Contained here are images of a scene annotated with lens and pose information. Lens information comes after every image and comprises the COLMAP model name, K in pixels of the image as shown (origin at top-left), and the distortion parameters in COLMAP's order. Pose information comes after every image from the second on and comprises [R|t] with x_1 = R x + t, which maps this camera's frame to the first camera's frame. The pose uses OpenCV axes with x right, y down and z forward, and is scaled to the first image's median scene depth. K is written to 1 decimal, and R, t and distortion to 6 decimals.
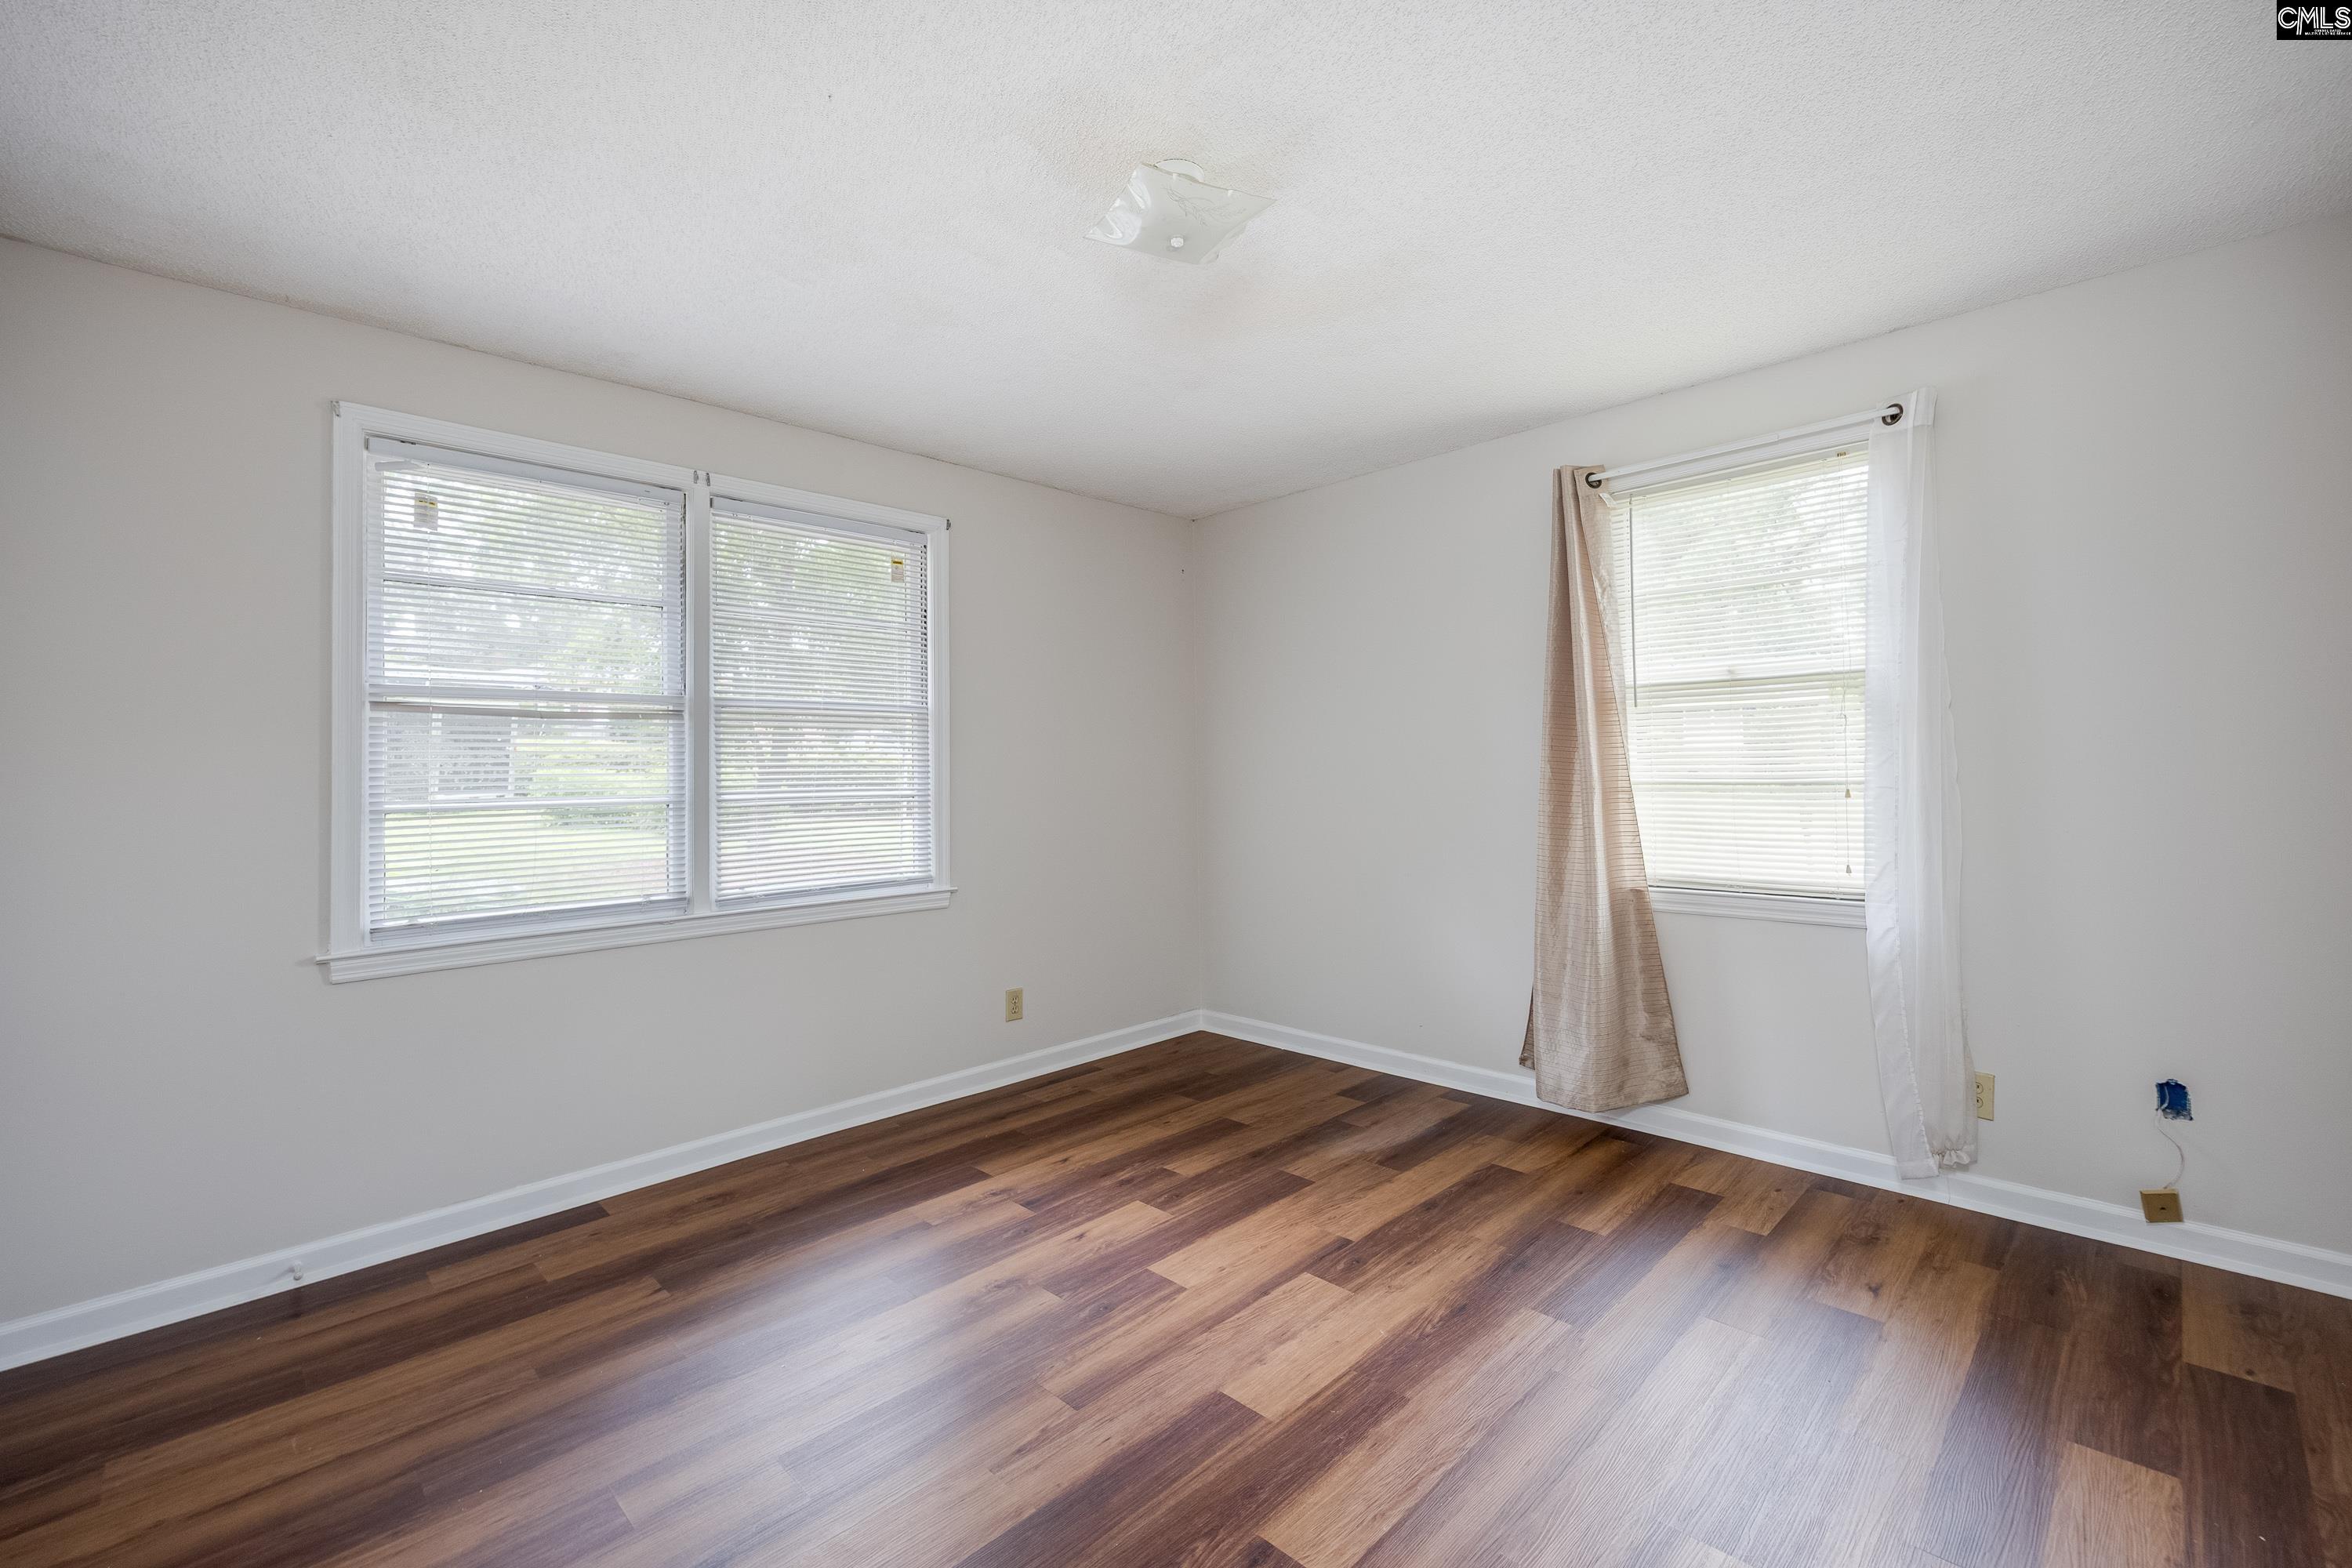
lens RADIAL K [[977.8, 0, 1172.0], [0, 977.8, 759.8], [0, 0, 1]] dist [0.000316, 0.000041]
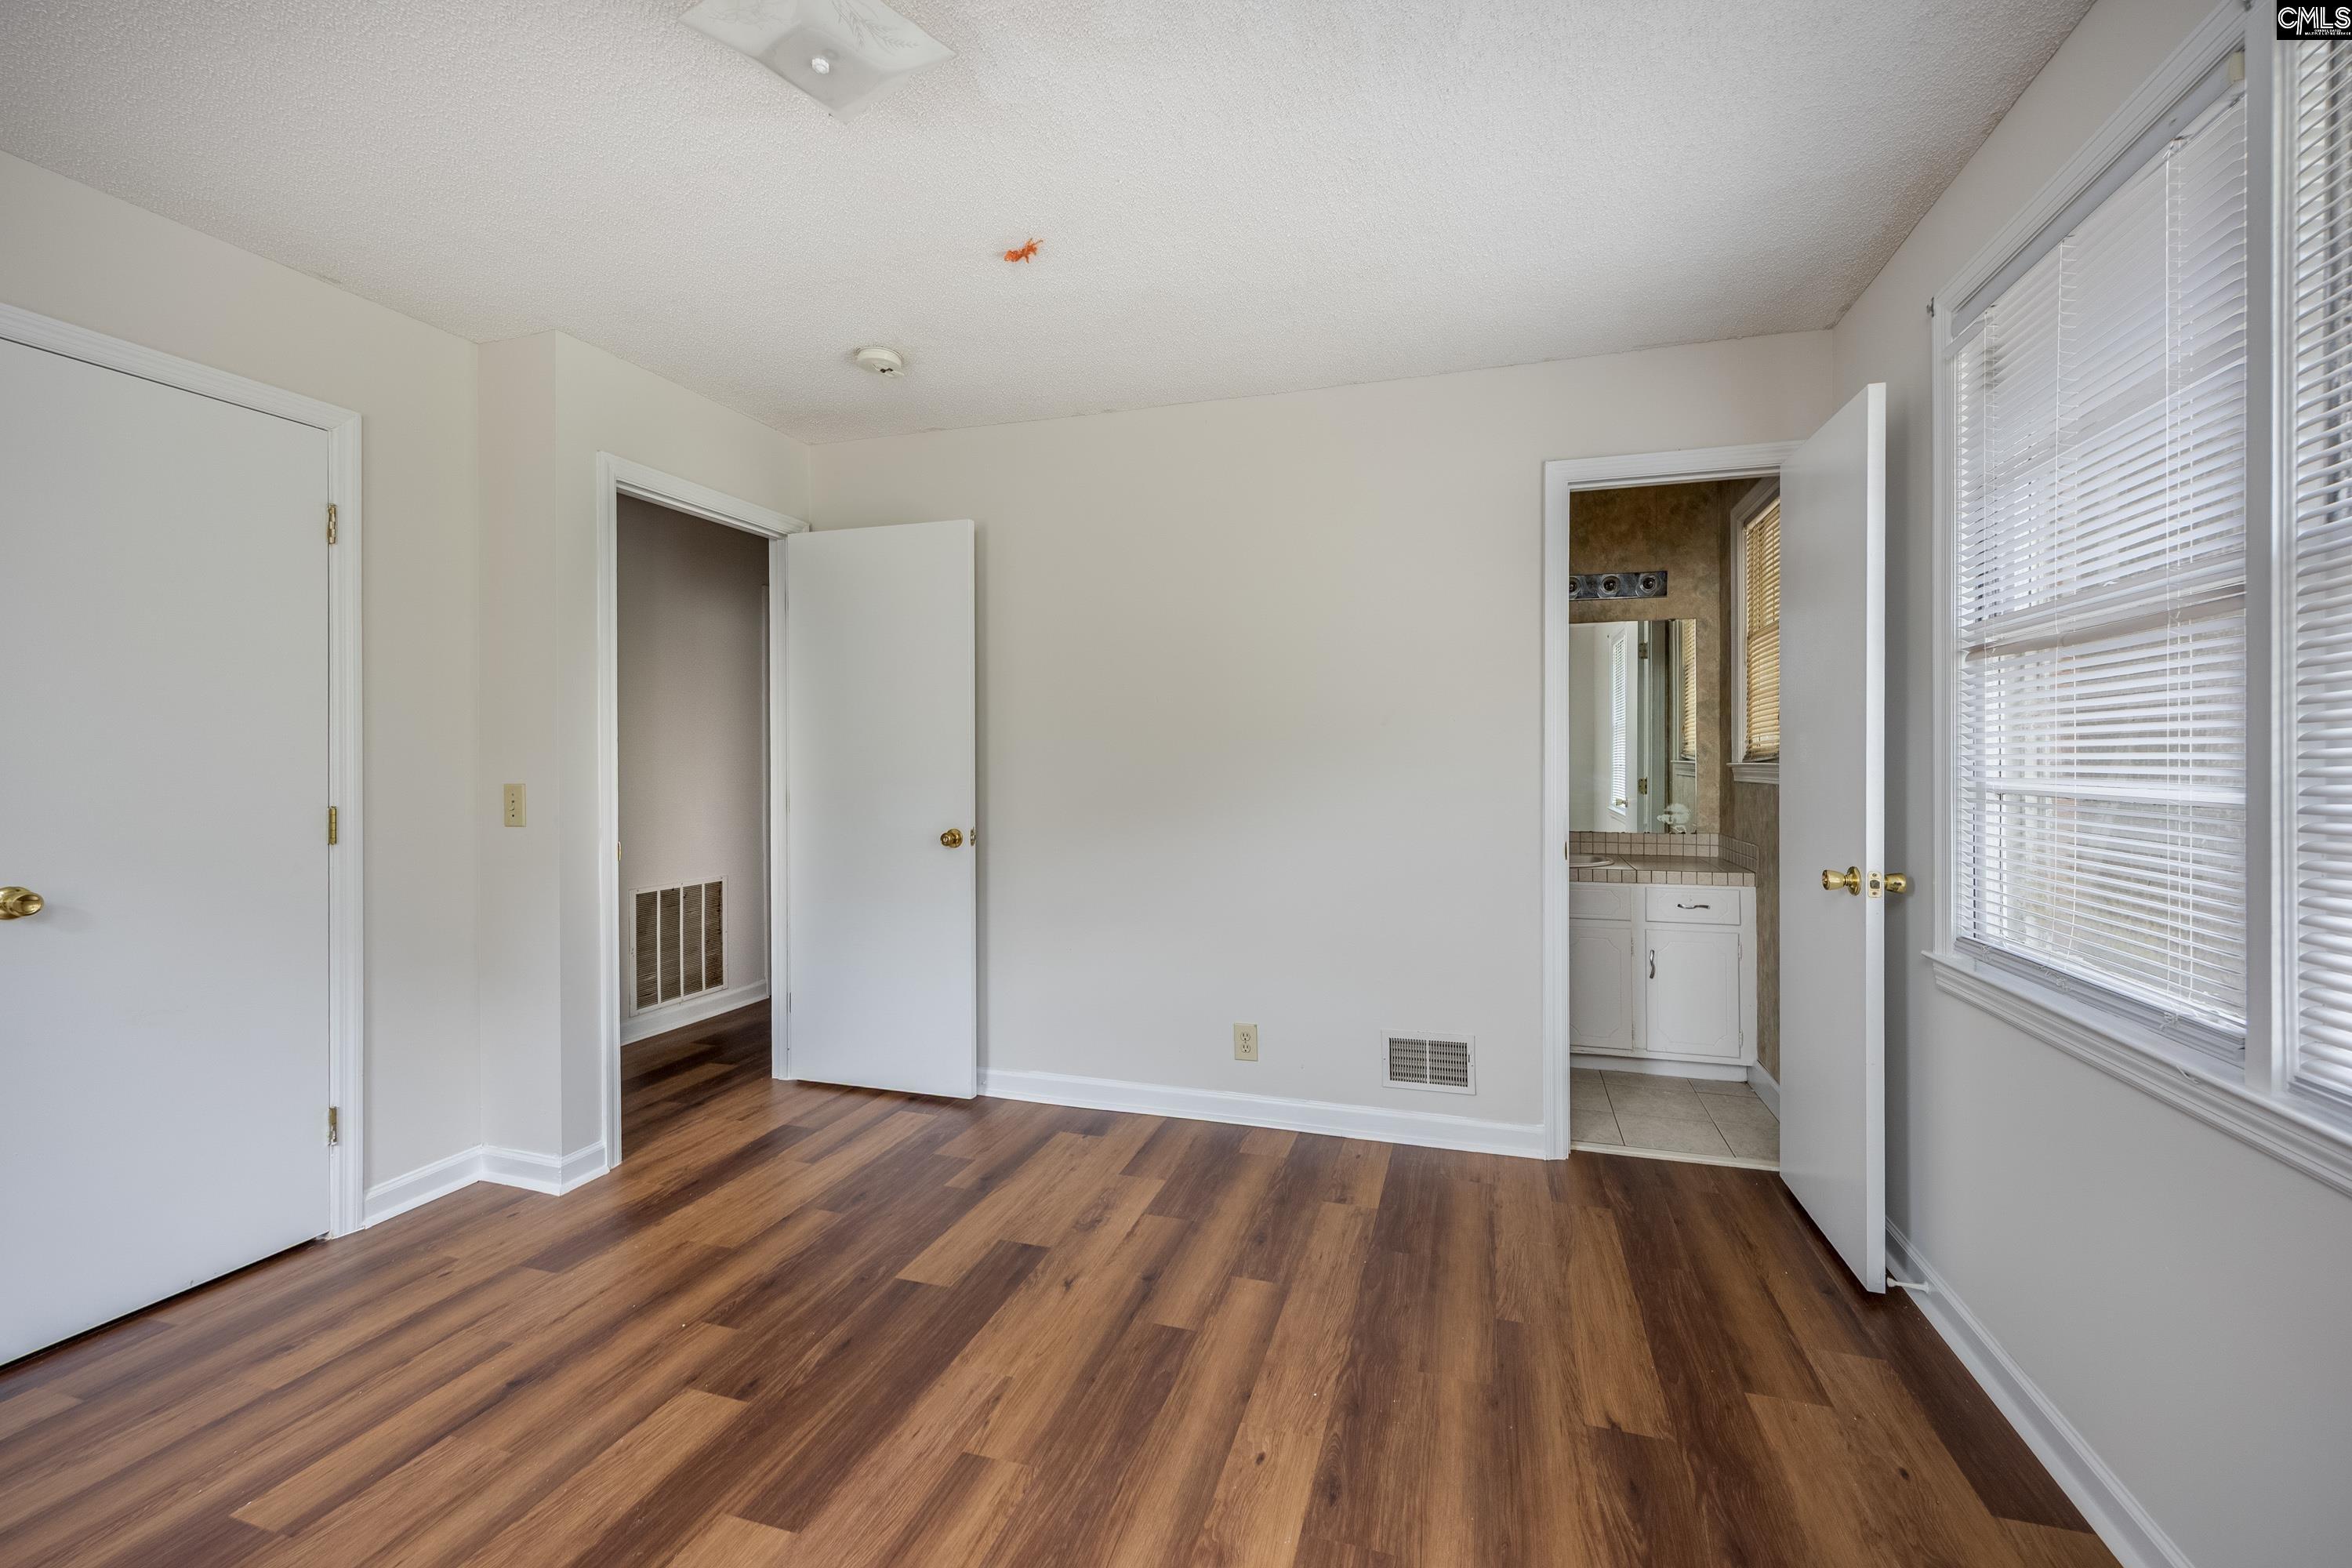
lens RADIAL K [[977.8, 0, 1172.0], [0, 977.8, 759.8], [0, 0, 1]] dist [0.000316, 0.000041]
pose [[-0.890838, 0.019733, -0.453893, 0.125457], [0.025558, 0.999651, -0.006701, 0.041716], [0.453602, -0.017570, -0.891031, 1.881179]]
